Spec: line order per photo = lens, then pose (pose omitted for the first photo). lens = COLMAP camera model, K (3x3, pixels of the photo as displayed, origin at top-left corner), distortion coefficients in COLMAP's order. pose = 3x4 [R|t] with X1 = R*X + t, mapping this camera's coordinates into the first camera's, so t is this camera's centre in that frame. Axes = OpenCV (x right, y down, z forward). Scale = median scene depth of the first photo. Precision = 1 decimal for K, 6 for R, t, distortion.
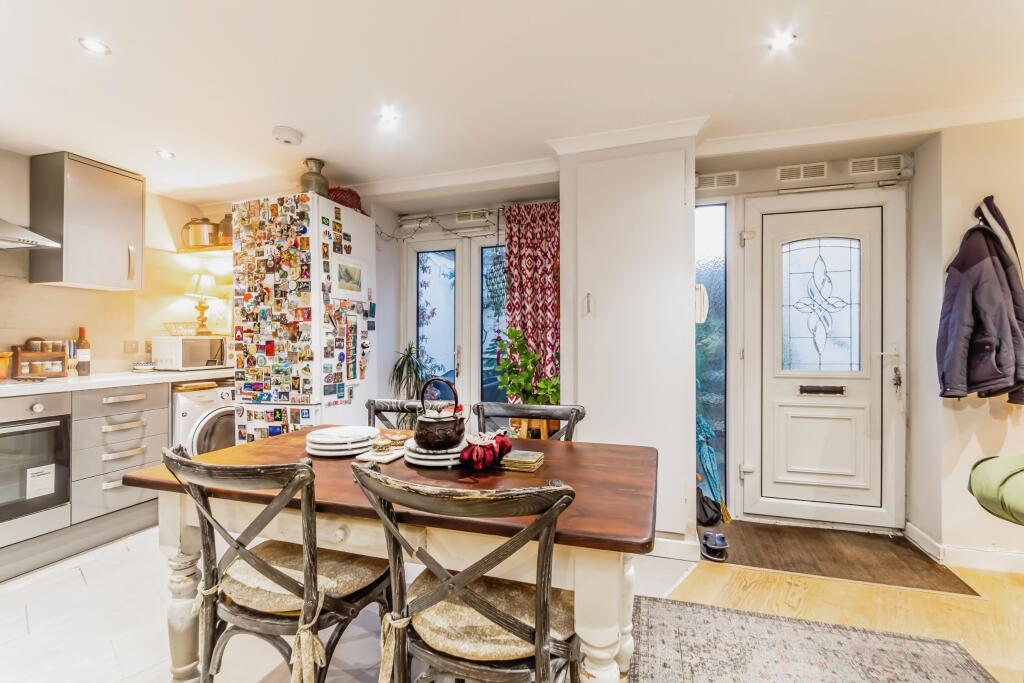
lens RADIAL K [[459.0, 0, 526.3], [0, 459.0, 337.1], [0, 0, 1]] dist [0.002800, 0.002207]
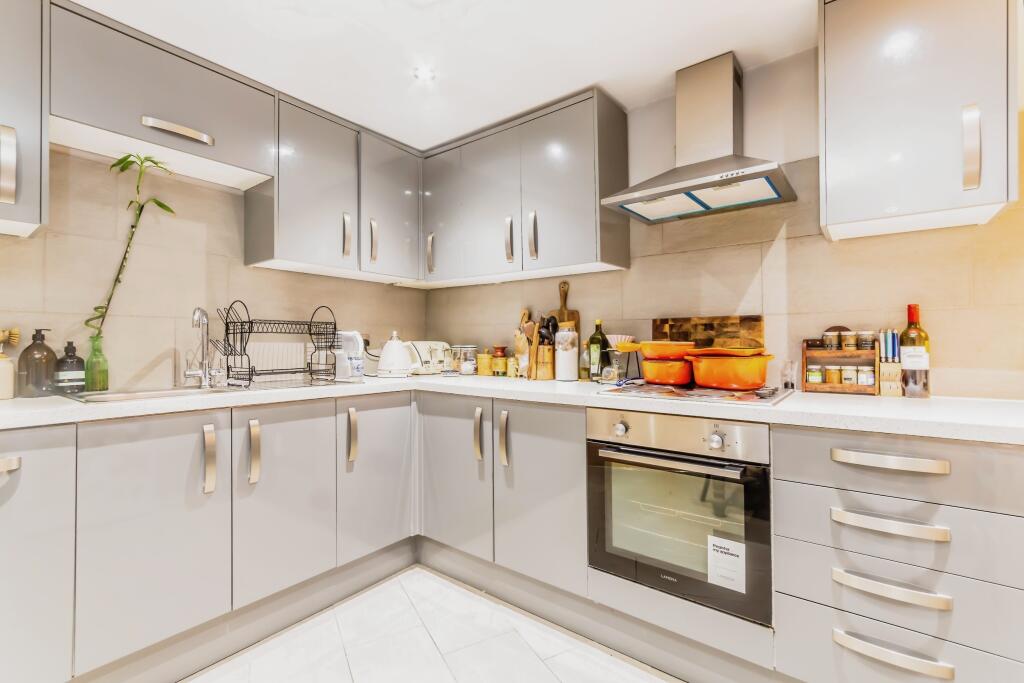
lens RADIAL K [[459.0, 0, 511.8], [0, 459.0, 338.8], [0, 0, 1]] dist [0.002800, 0.002207]
pose [[-0.360260, 0.010203, -0.932796, -0.332732], [0.012760, 0.999901, 0.006009, 0.008887], [0.932765, -0.009738, -0.360354, 0.816531]]
